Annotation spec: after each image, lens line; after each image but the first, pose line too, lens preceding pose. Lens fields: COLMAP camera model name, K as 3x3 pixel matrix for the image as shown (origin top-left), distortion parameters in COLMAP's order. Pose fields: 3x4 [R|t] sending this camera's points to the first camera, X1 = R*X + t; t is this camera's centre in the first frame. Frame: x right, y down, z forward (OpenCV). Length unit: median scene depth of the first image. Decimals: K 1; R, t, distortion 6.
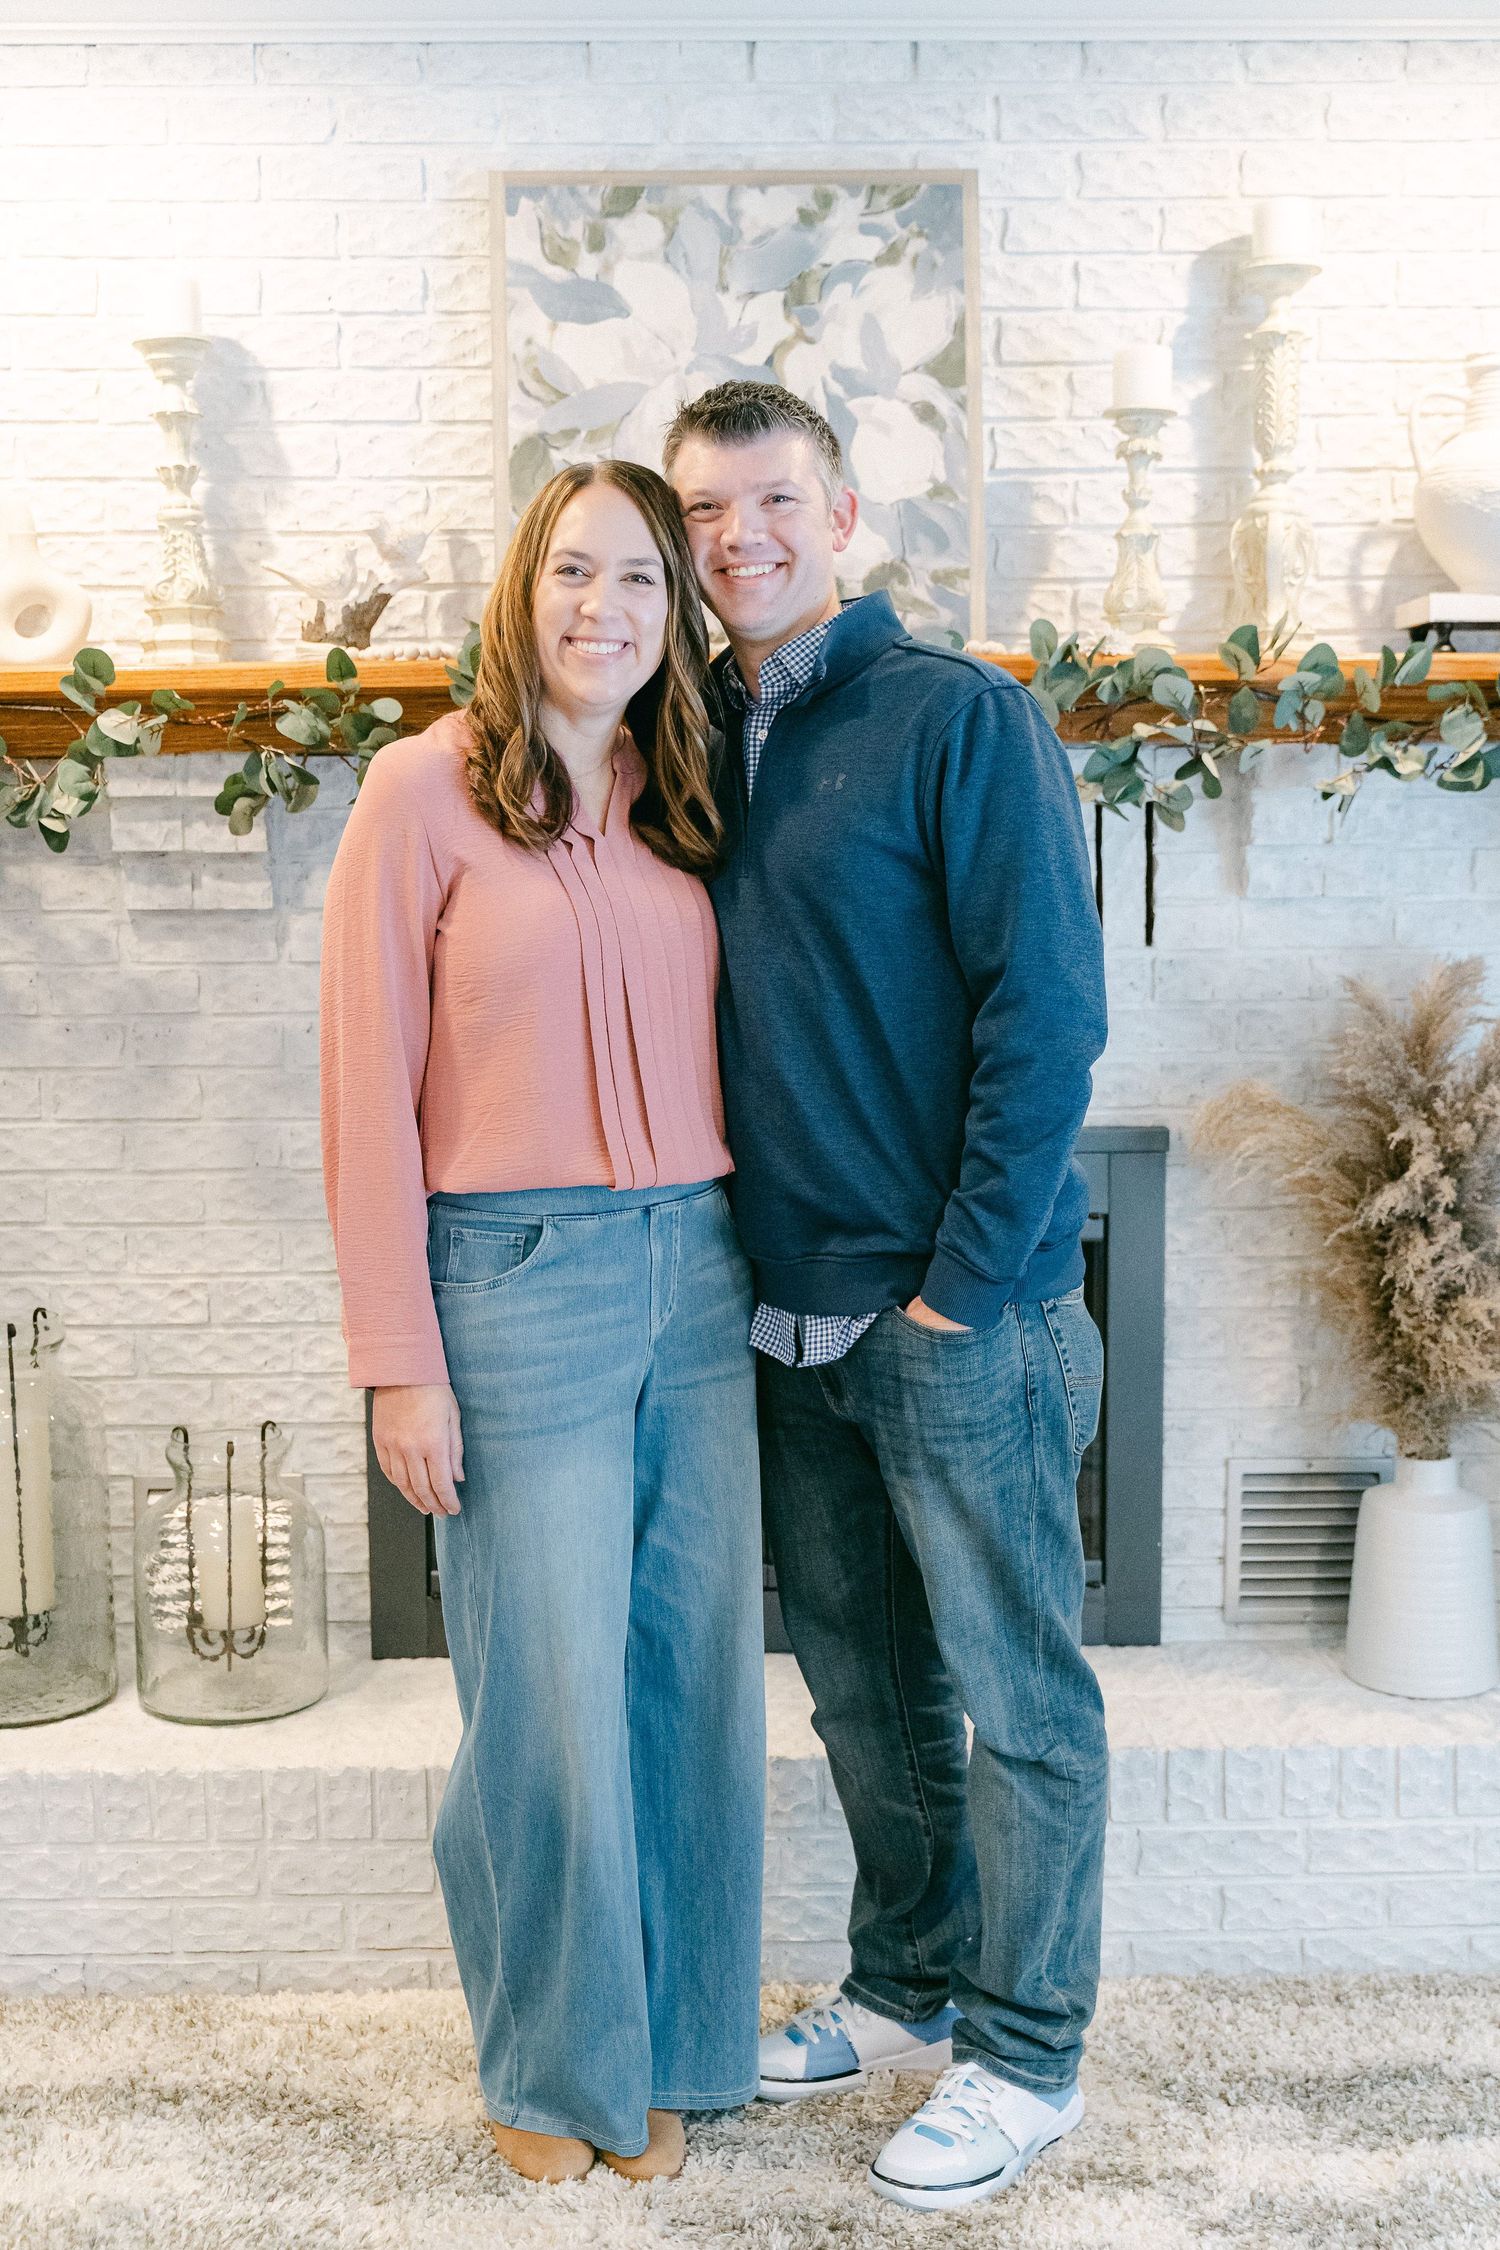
lens RADIAL K [[2713.2, 0, 747.8], [0, 2713.2, 1133.3], [0, 0, 1]] dist [0.004112, 0.000000]
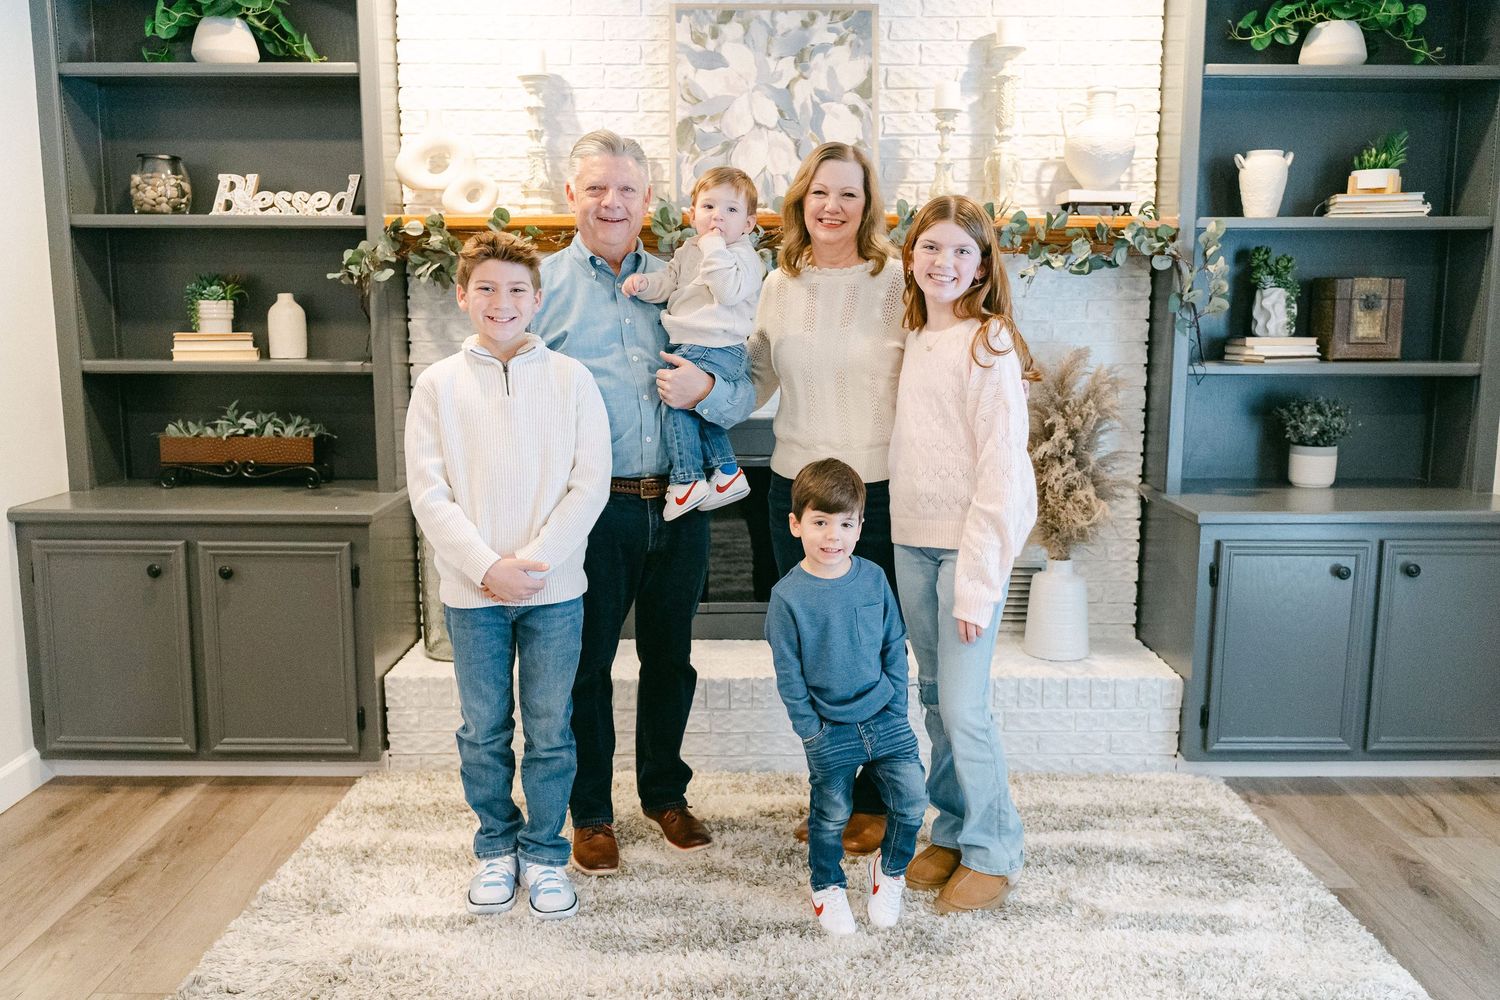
lens RADIAL K [[1296.0, 0, 746.6], [0, 1296.0, 489.2], [0, 0, 1]] dist [0.012708, -0.034053]
pose [[0.999685, 0.014798, -0.020256, 0.000264], [-0.014046, 0.999225, 0.036766, 0.021357], [0.020784, -0.036470, 0.999119, -0.129485]]
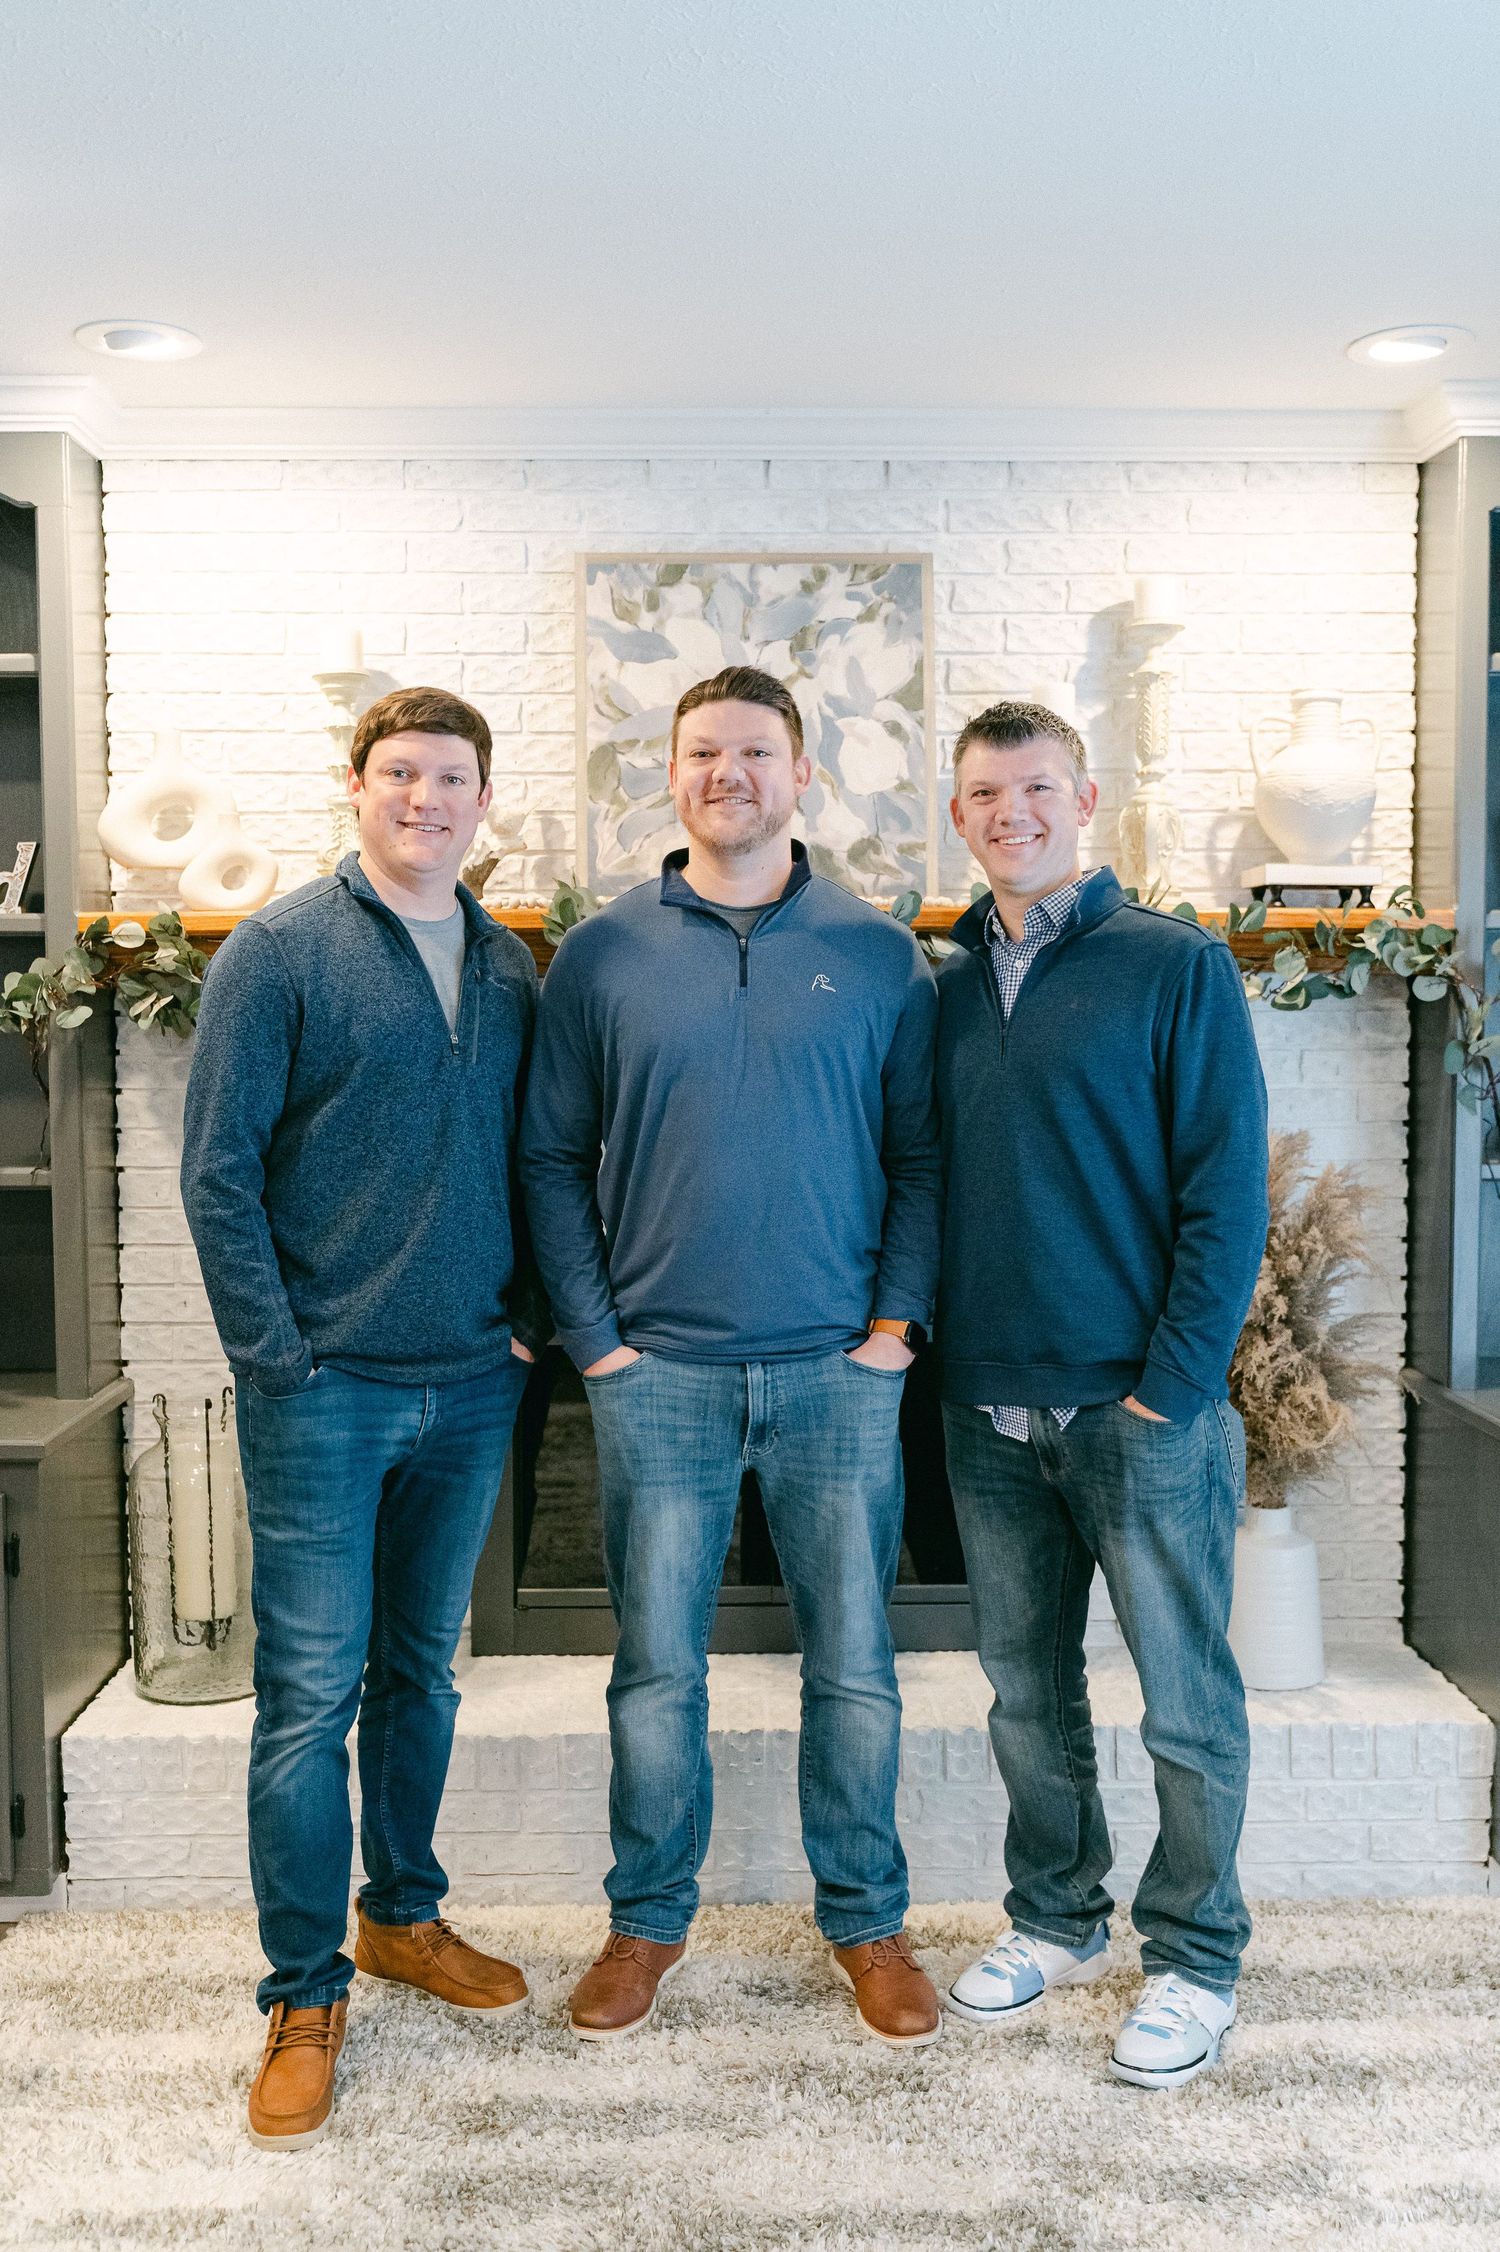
lens RADIAL K [[2206.0, 0, 740.4], [0, 2206.0, 1120.9], [0, 0, 1]] dist [-0.003900, 0.000000]
pose [[0.999978, 0.006500, -0.001542, -0.008352], [-0.006577, 0.998373, -0.056633, -0.006582], [0.001172, 0.056641, 0.998394, -0.091234]]
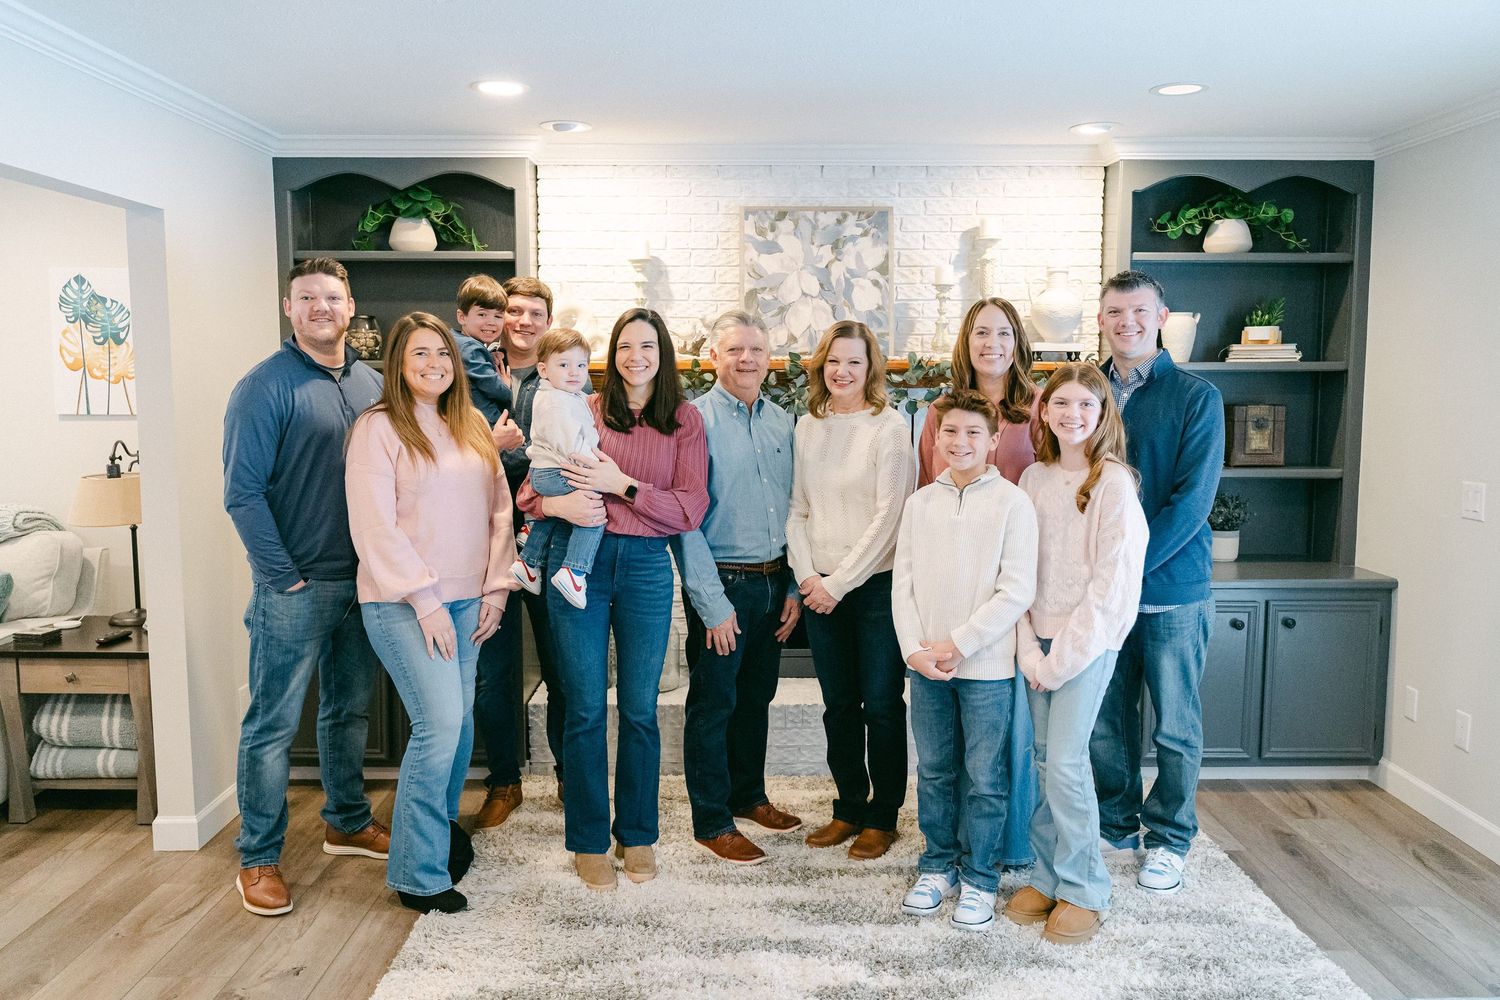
lens RADIAL K [[1248.5, 0, 750.7], [0, 1248.5, 488.3], [0, 0, 1]] dist [0.010794, -0.026417]
pose [[0.999771, 0.013284, -0.016761, -0.052827], [-0.013583, 0.999748, -0.017882, 0.002400], [0.016519, 0.018106, 0.999700, -0.456777]]
